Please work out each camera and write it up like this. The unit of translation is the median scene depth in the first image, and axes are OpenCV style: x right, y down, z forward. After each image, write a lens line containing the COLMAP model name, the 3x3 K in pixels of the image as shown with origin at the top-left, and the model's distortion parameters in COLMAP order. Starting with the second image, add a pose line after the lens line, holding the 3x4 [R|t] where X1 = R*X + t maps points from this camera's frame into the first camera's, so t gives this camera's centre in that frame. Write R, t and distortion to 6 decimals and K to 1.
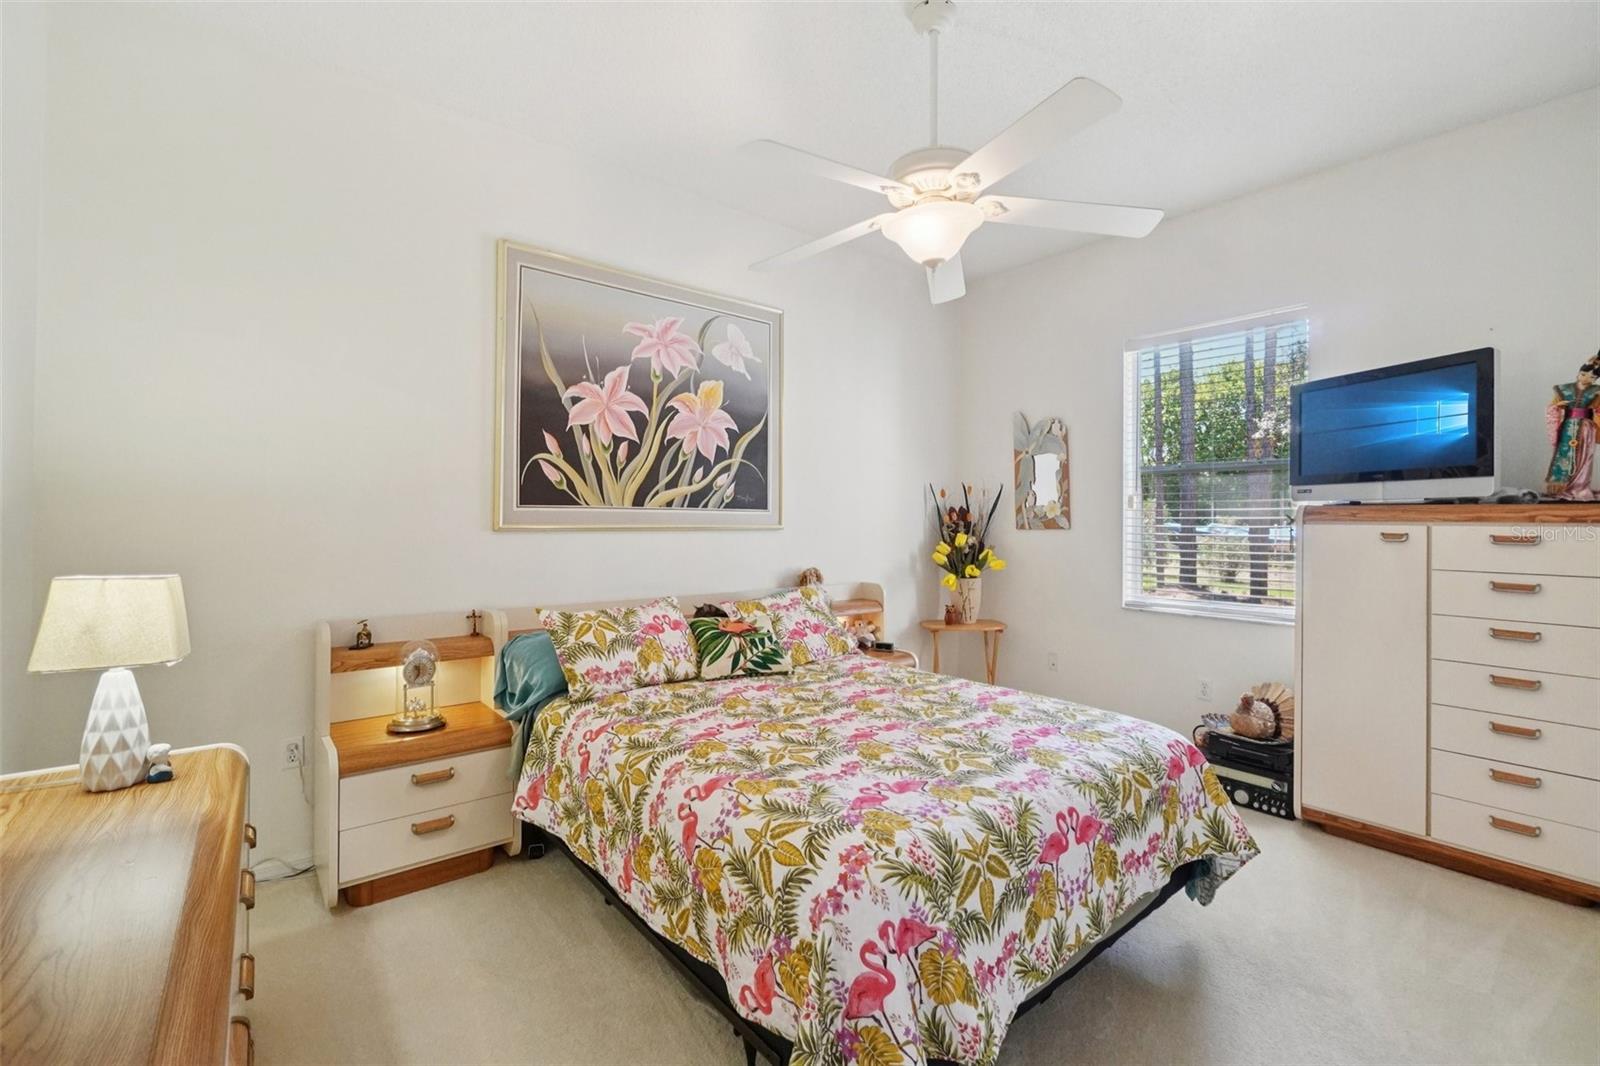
lens RADIAL K [[695.4, 0, 798.7], [0, 695.4, 526.6], [0, 0, 1]] dist [-0.000022, -0.002114]
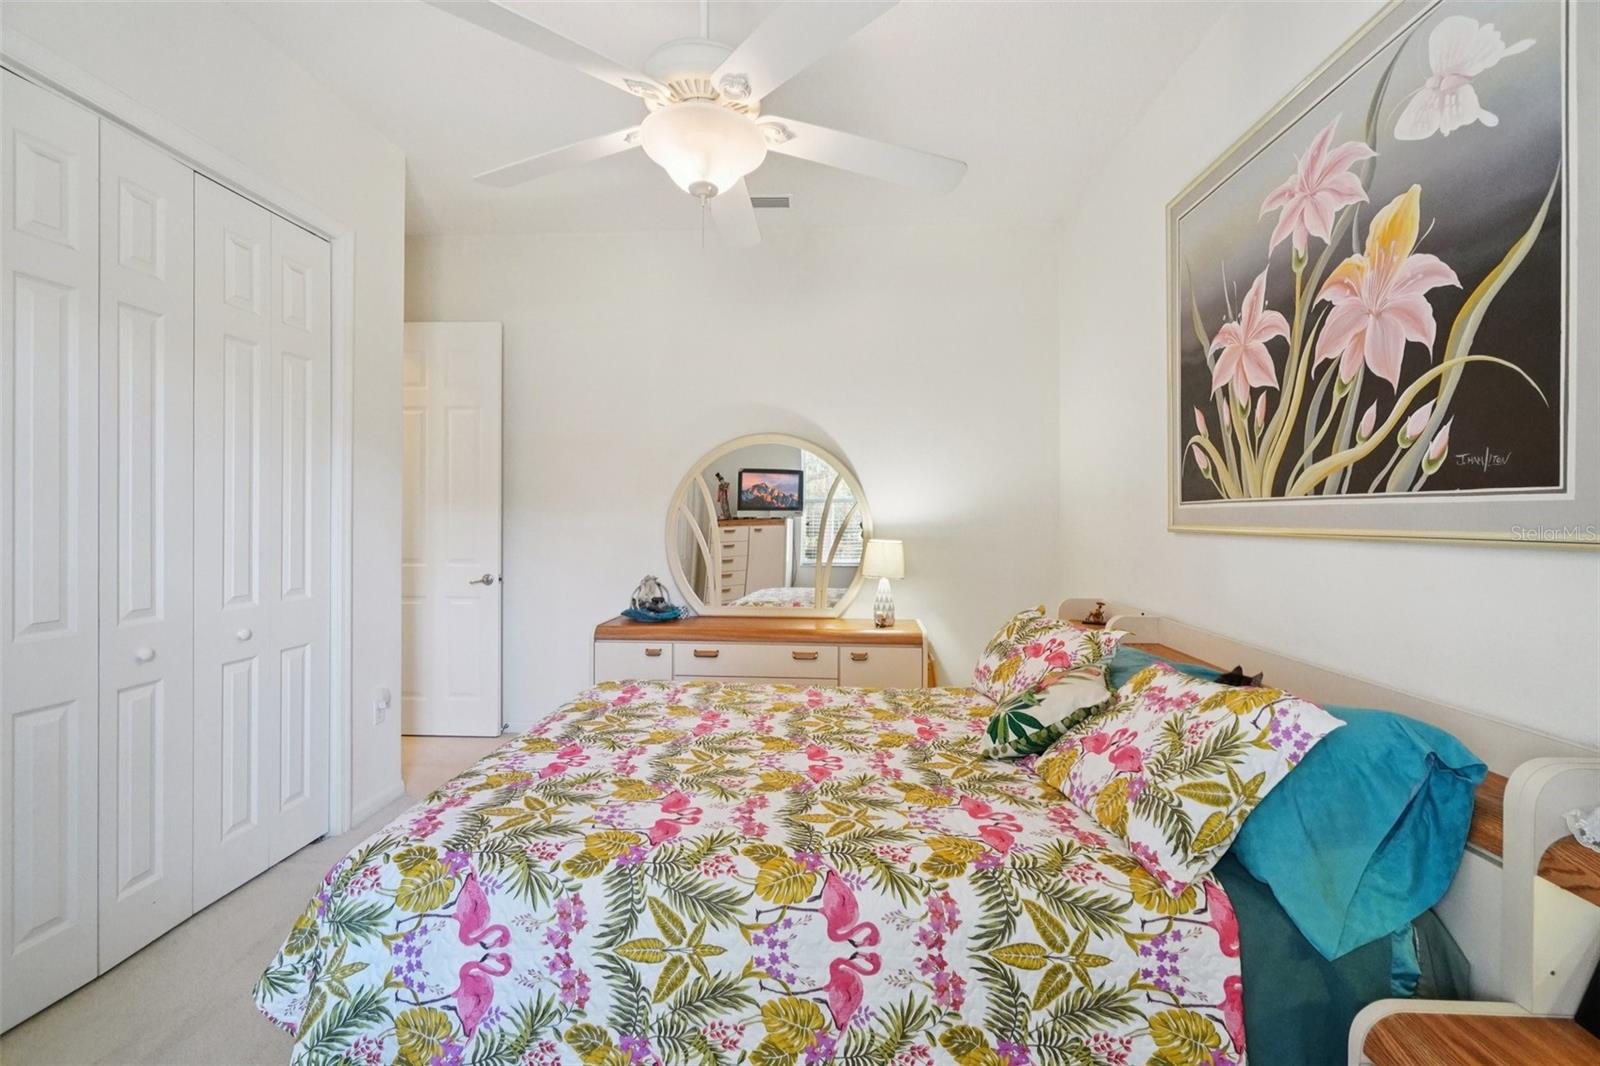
lens RADIAL K [[695.4, 0, 798.4], [0, 695.4, 521.8], [0, 0, 1]] dist [-0.000022, -0.002114]
pose [[-0.665967, -0.002389, -0.745977, 0.467788], [-0.012168, 0.999897, 0.007661, -0.006673], [0.745882, 0.014179, -0.665927, 1.057379]]
